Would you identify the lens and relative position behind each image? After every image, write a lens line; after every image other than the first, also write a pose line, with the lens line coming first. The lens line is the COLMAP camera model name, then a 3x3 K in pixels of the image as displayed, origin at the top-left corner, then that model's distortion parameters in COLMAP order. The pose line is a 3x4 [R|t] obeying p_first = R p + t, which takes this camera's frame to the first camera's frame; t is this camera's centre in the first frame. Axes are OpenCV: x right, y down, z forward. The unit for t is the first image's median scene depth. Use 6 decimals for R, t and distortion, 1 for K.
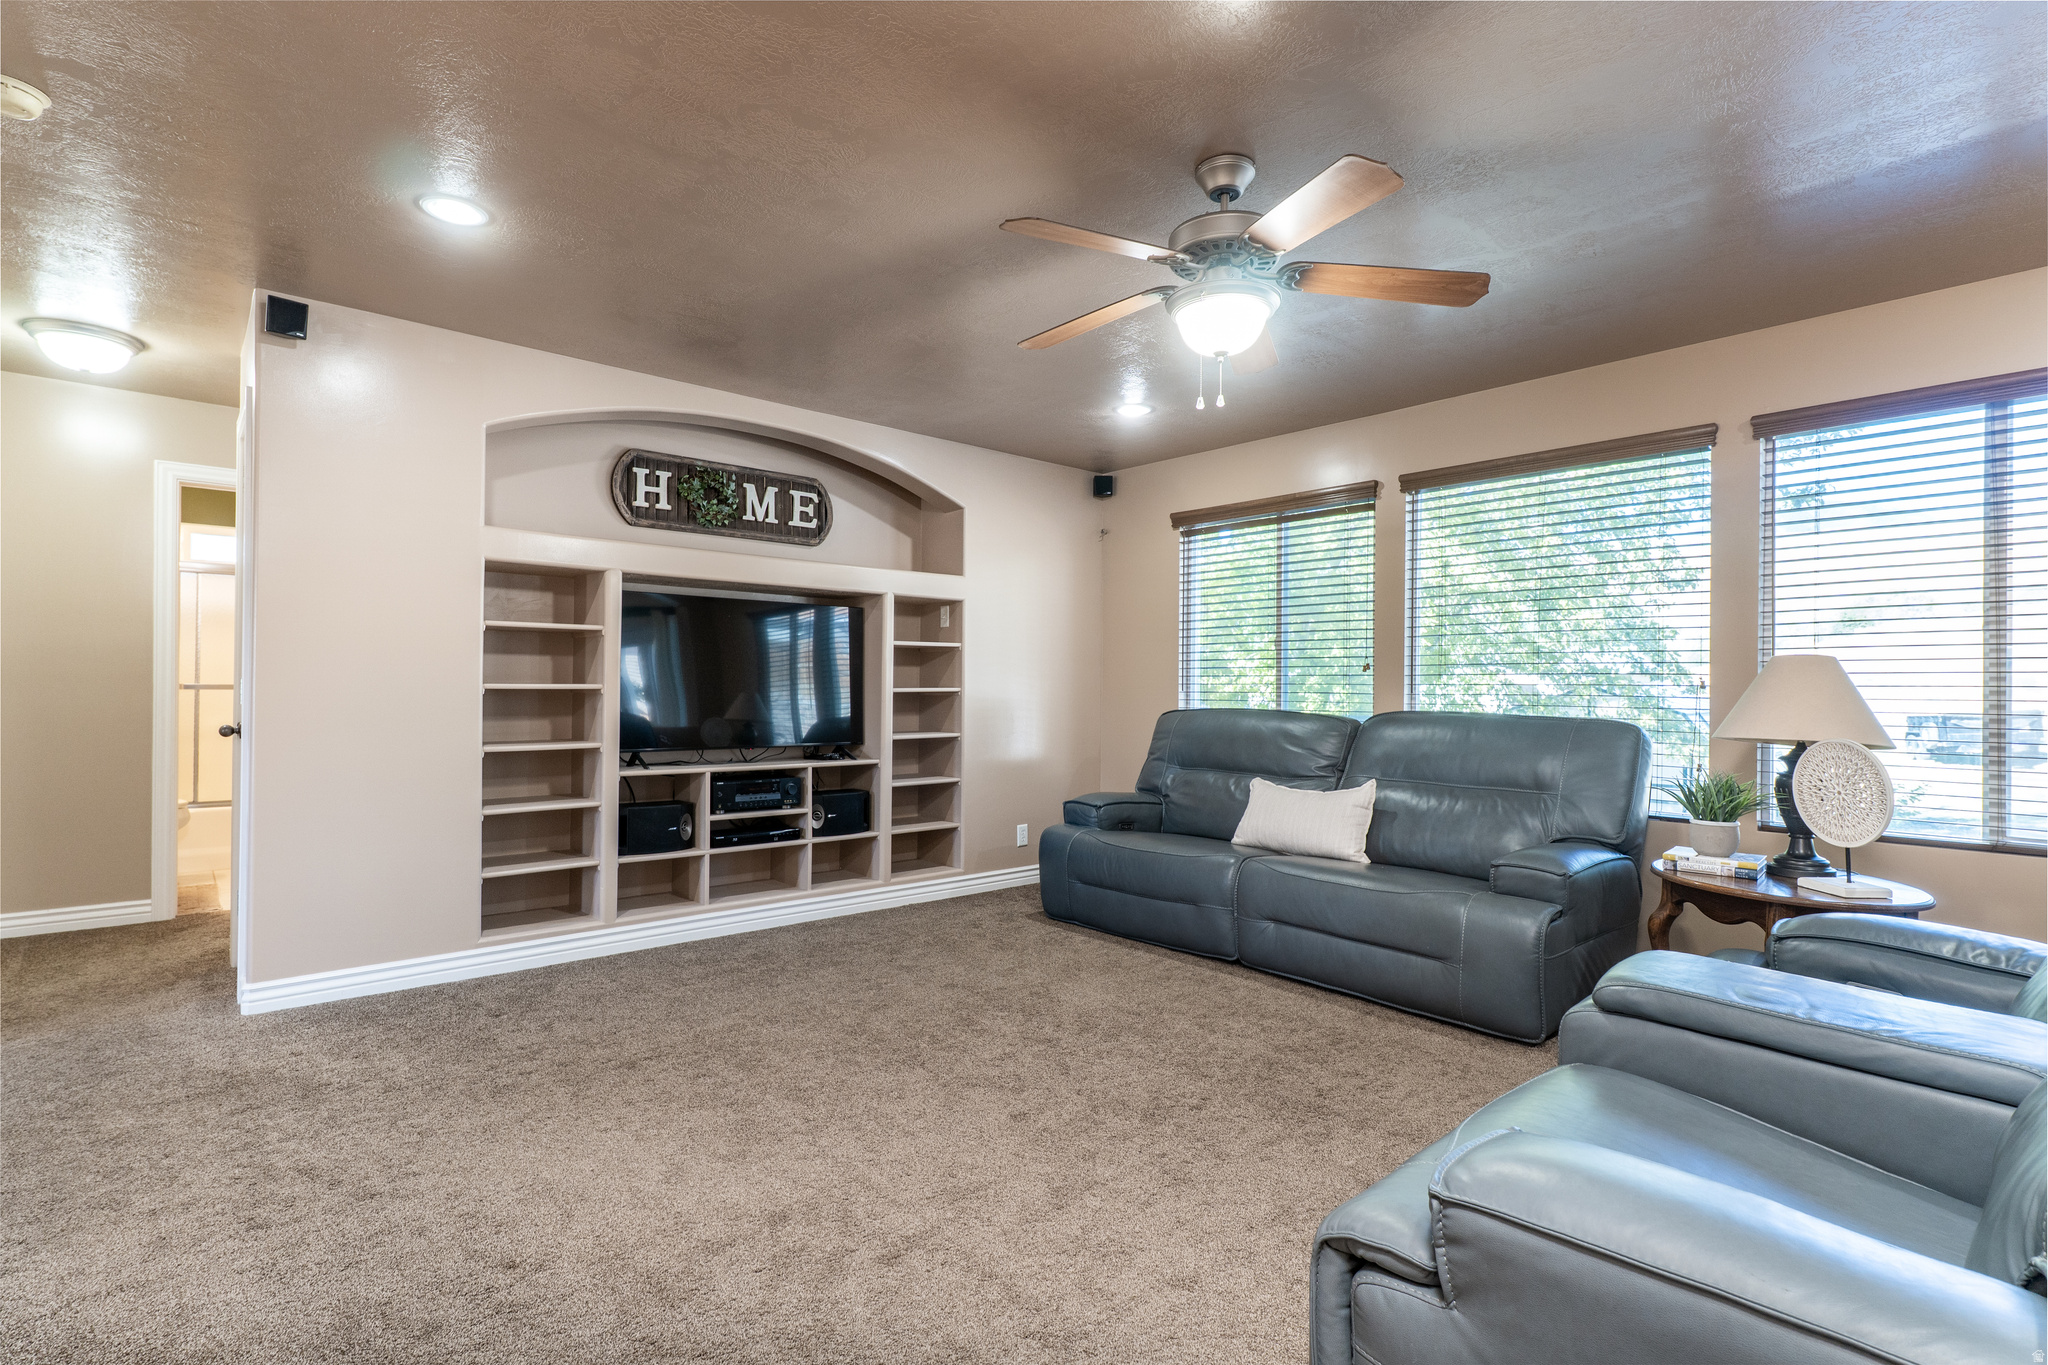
lens RADIAL K [[981.1, 0, 1028.8], [0, 981.1, 688.0], [0, 0, 1]] dist [0.006890, -0.002248]
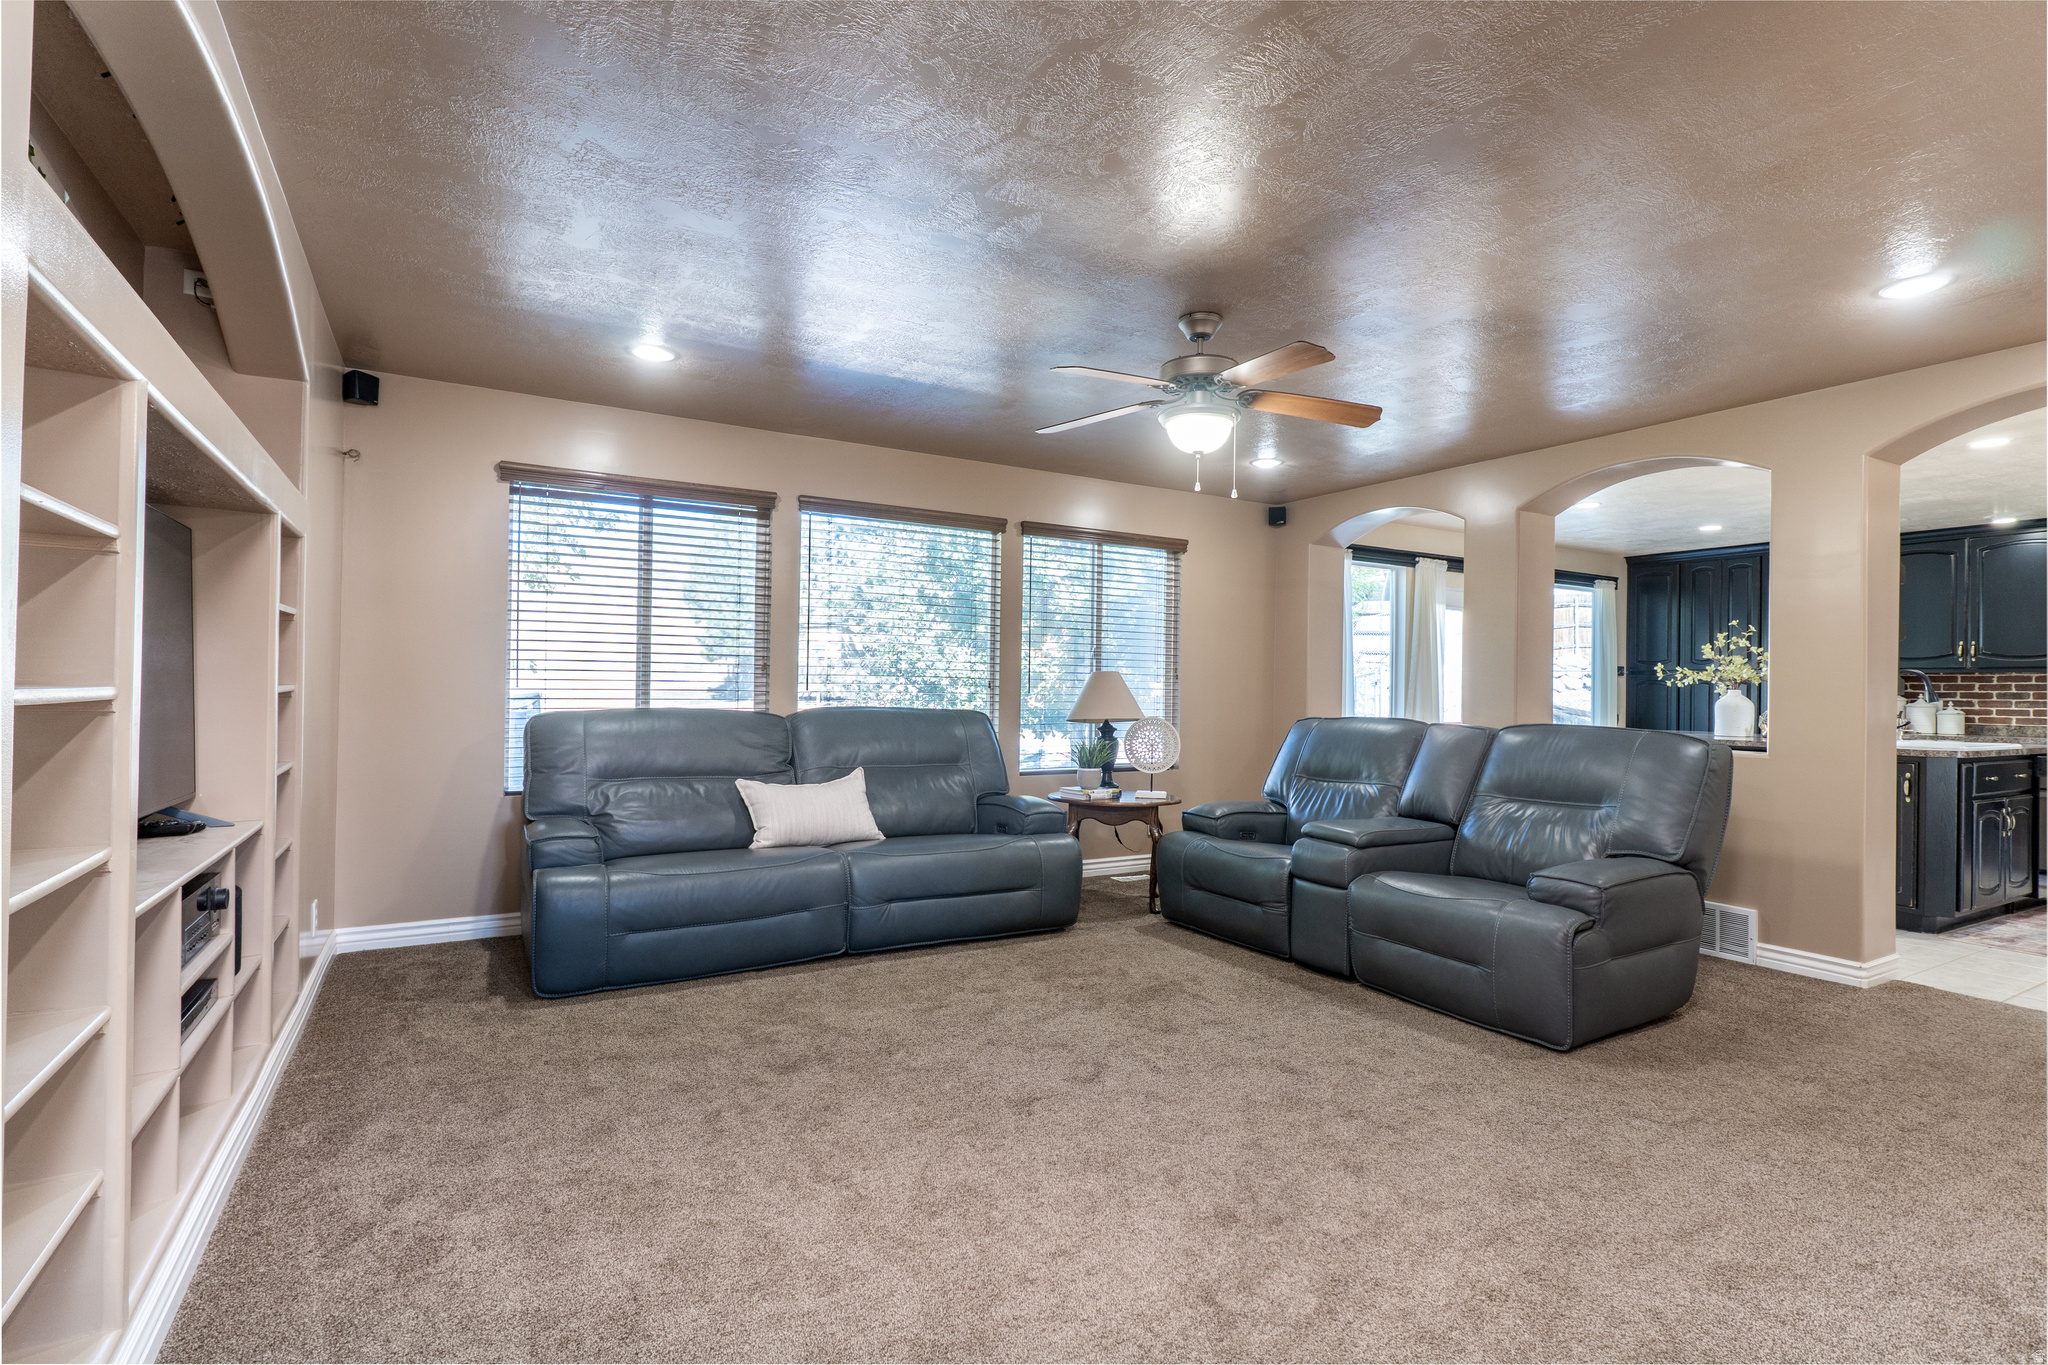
lens RADIAL K [[981.1, 0, 1025.2], [0, 981.1, 678.1], [0, 0, 1]] dist [0.006890, -0.002248]
pose [[0.187885, 0.004682, 0.982180, -0.770483], [-0.012674, 0.999917, -0.002342, -0.011458], [-0.982109, -0.012009, 0.187929, 0.622207]]
